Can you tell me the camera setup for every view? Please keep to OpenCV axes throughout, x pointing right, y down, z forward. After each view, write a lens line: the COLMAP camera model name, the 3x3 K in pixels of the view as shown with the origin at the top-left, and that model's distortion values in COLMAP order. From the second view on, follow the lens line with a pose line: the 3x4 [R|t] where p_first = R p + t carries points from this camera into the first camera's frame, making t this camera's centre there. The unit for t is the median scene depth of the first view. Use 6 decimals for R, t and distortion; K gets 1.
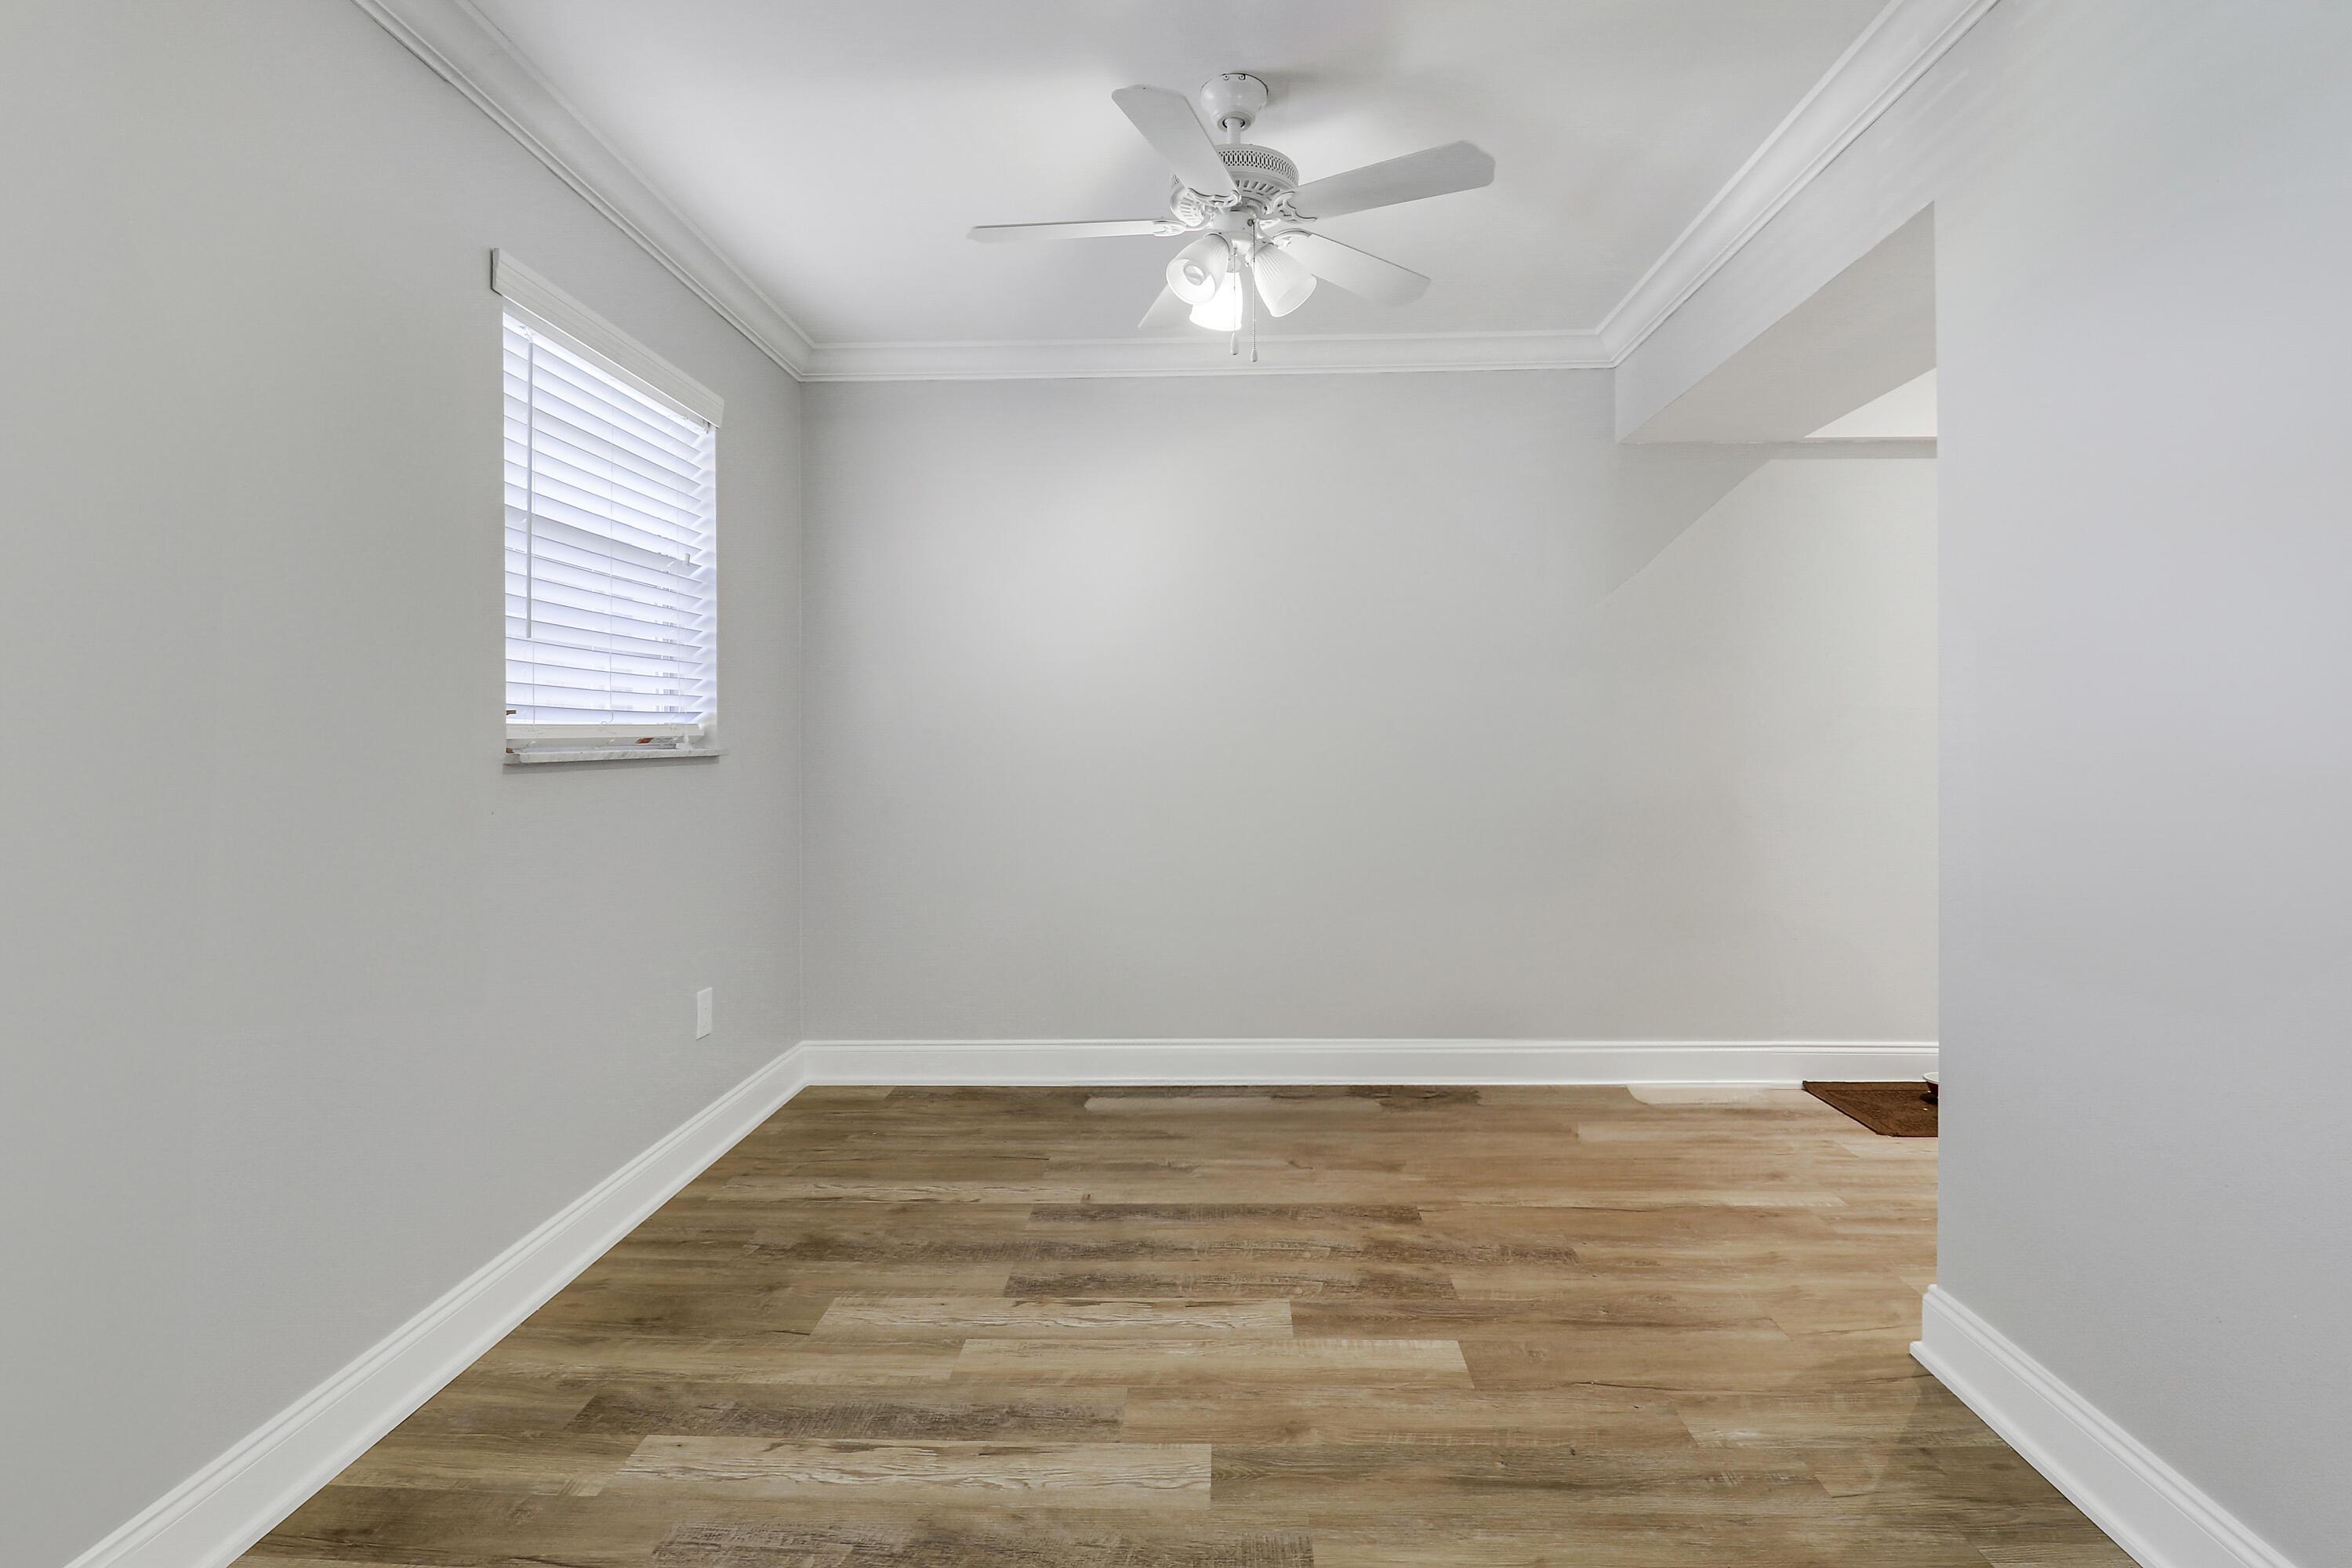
lens RADIAL K [[1135.7, 0, 1174.3], [0, 1135.7, 743.0], [0, 0, 1]] dist [-0.003797, -0.000870]
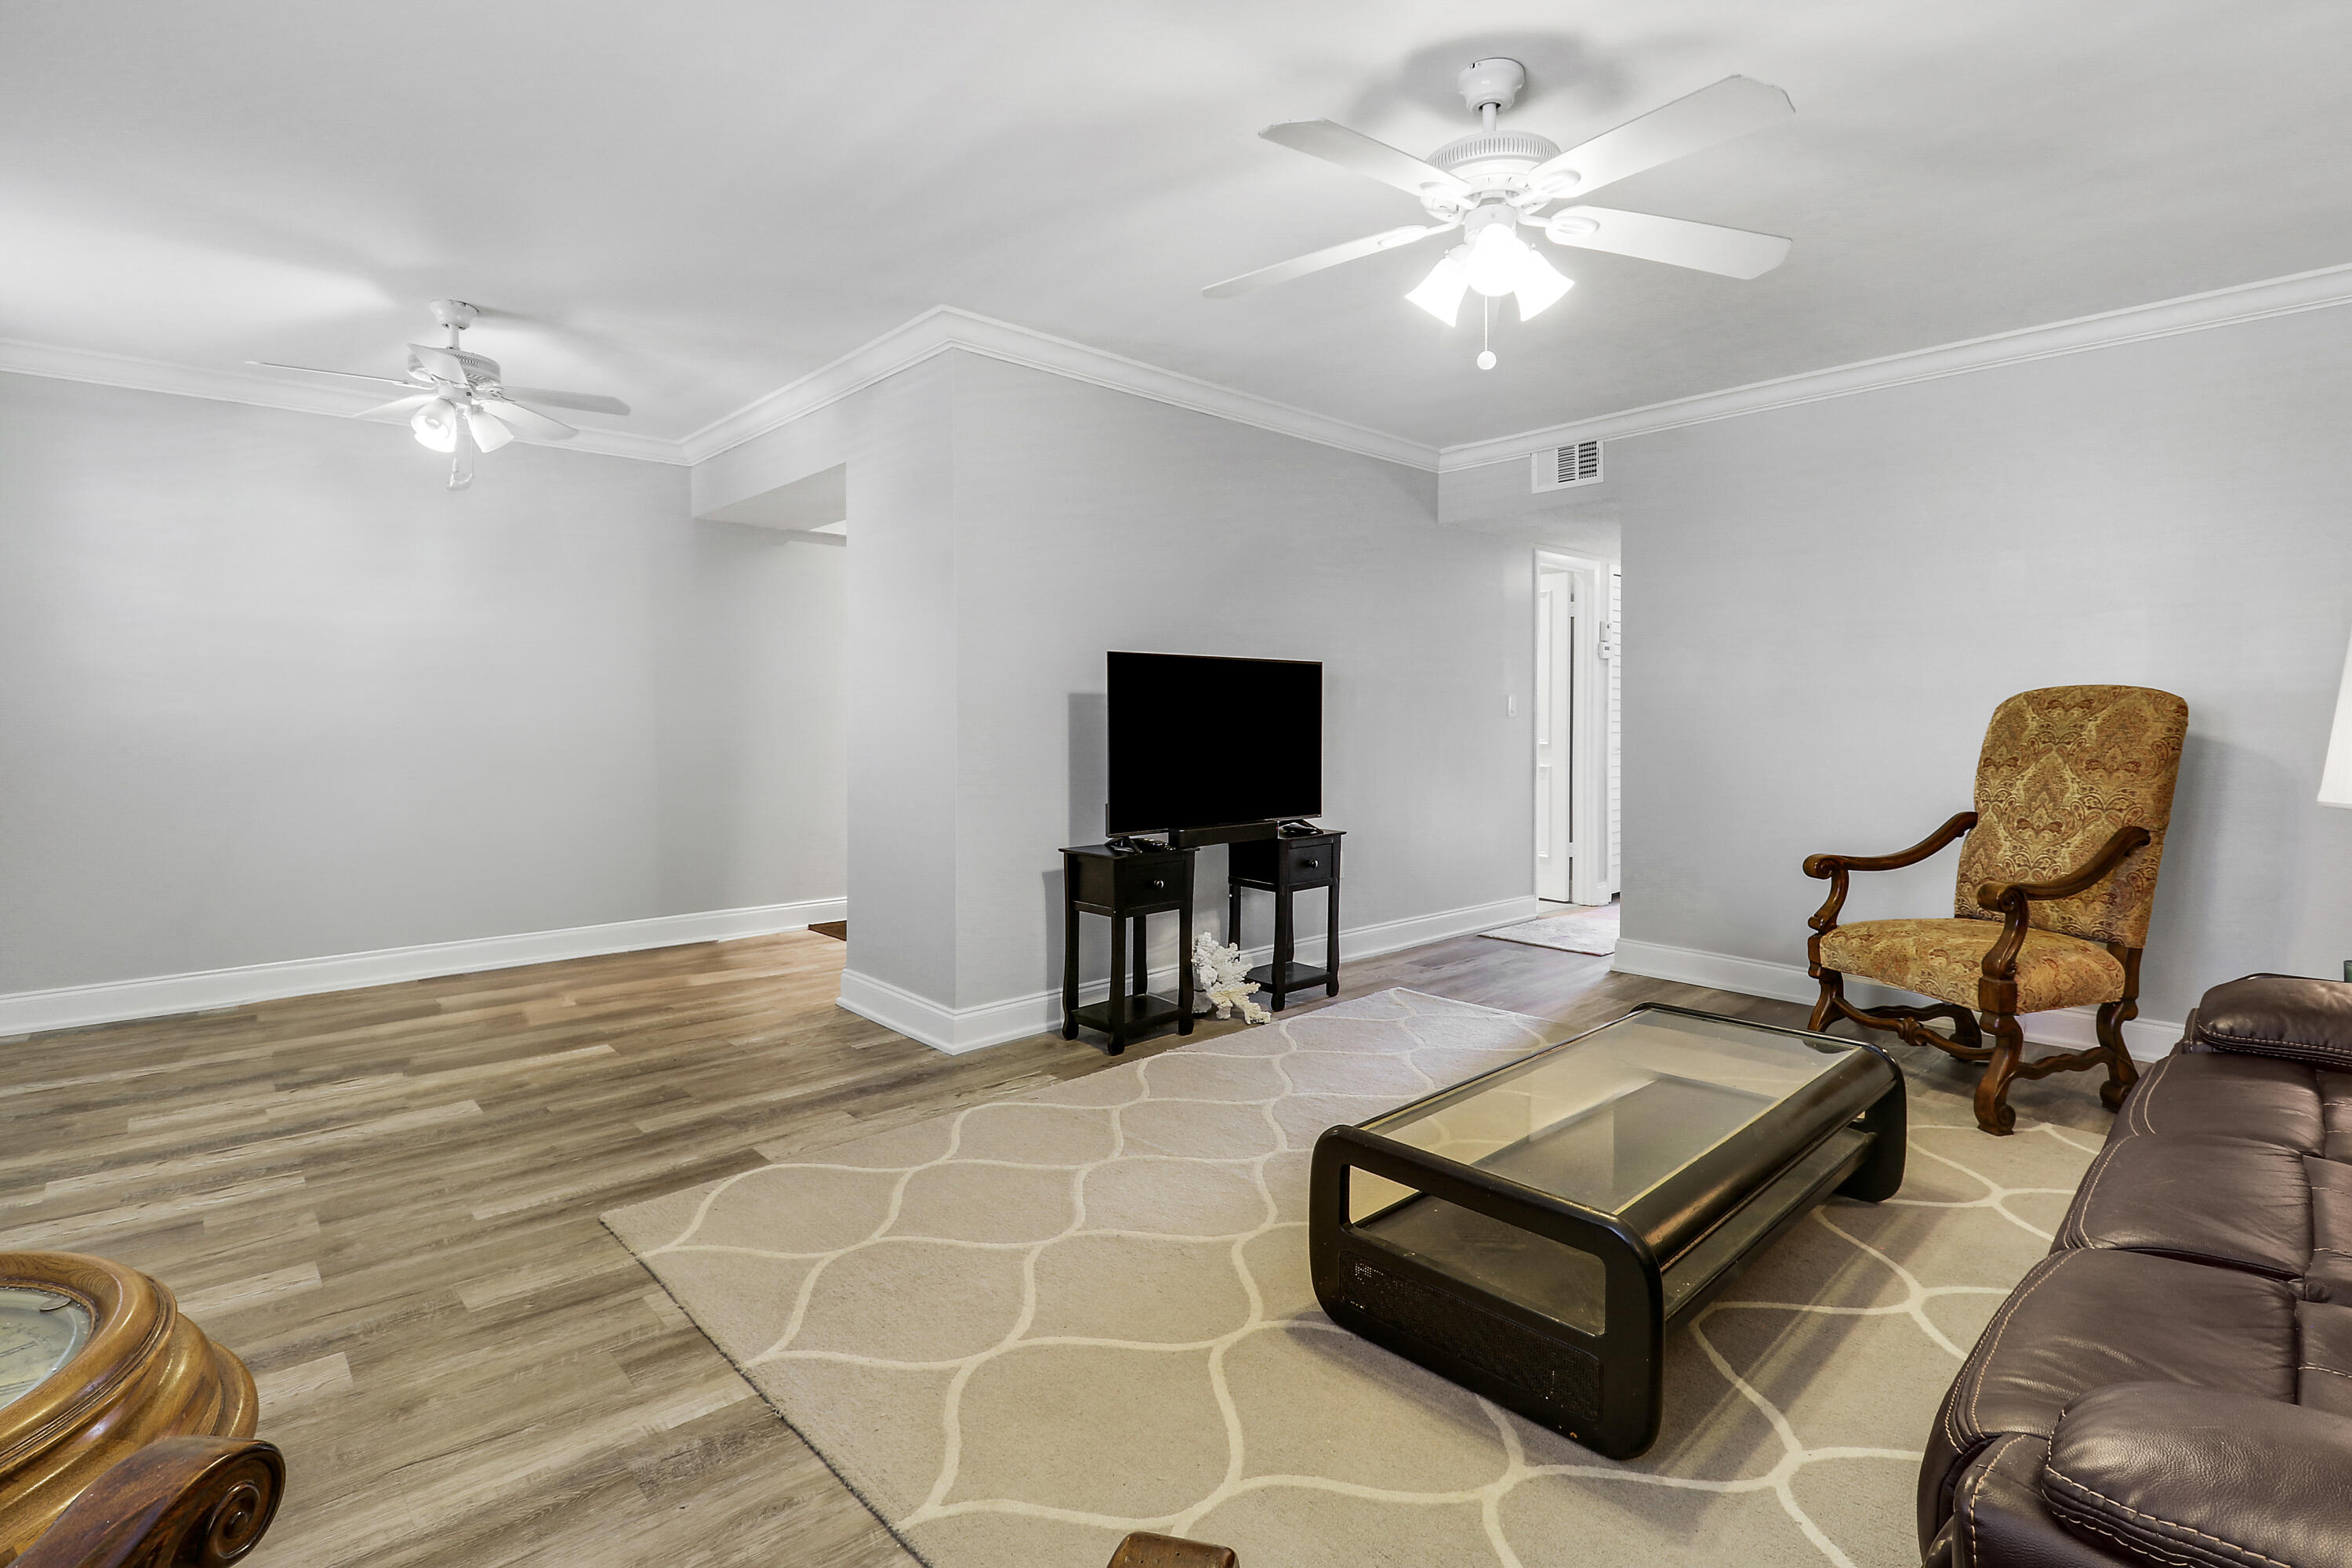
lens RADIAL K [[1098.8, 0, 1151.9], [0, 1098.8, 713.2], [0, 0, 1]] dist [-0.003641, -0.000520]
pose [[0.715729, 0.000917, 0.698377, -0.326155], [0.003506, 0.999982, -0.004907, 0.009239], [-0.698369, 0.005960, 0.715713, -0.799840]]
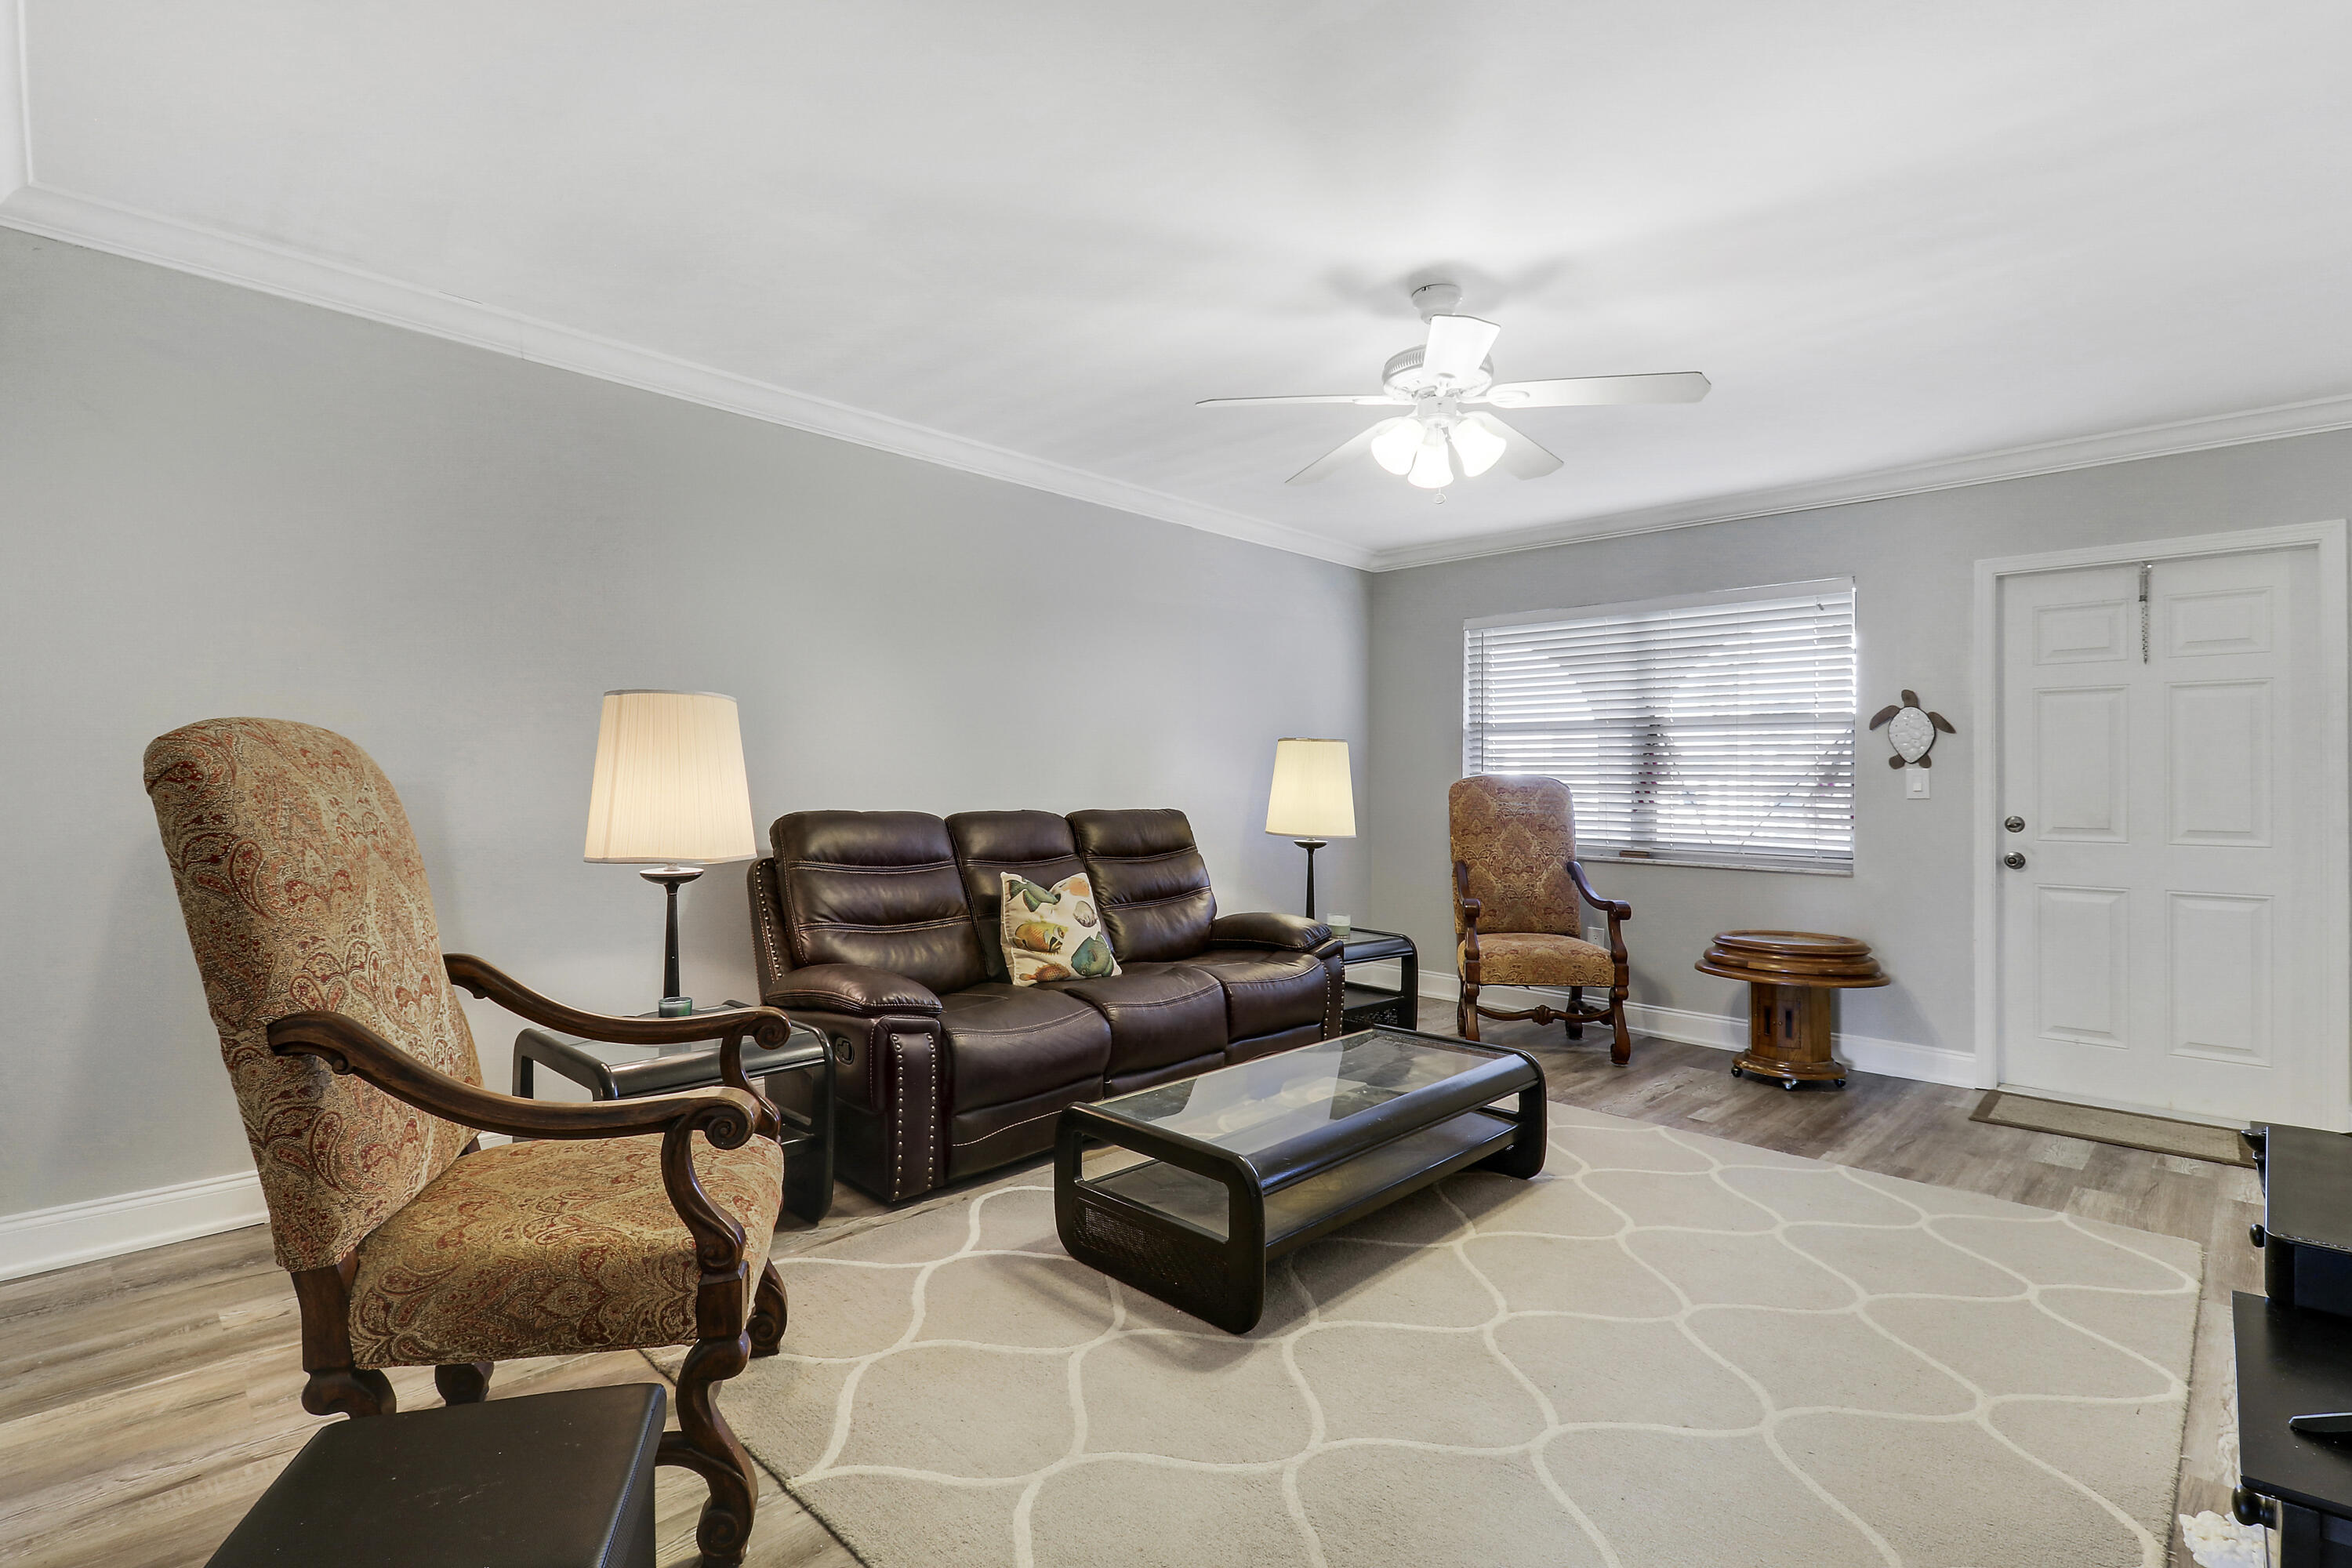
lens RADIAL K [[1138.0, 0, 1182.2], [0, 1138.0, 789.7], [0, 0, 1]] dist [-0.001255, -0.000451]
pose [[-0.658952, -0.006968, -0.752152, 1.695393], [-0.014852, 0.999883, 0.003749, 0.004047], [0.752038, 0.013641, -0.658978, 0.307407]]
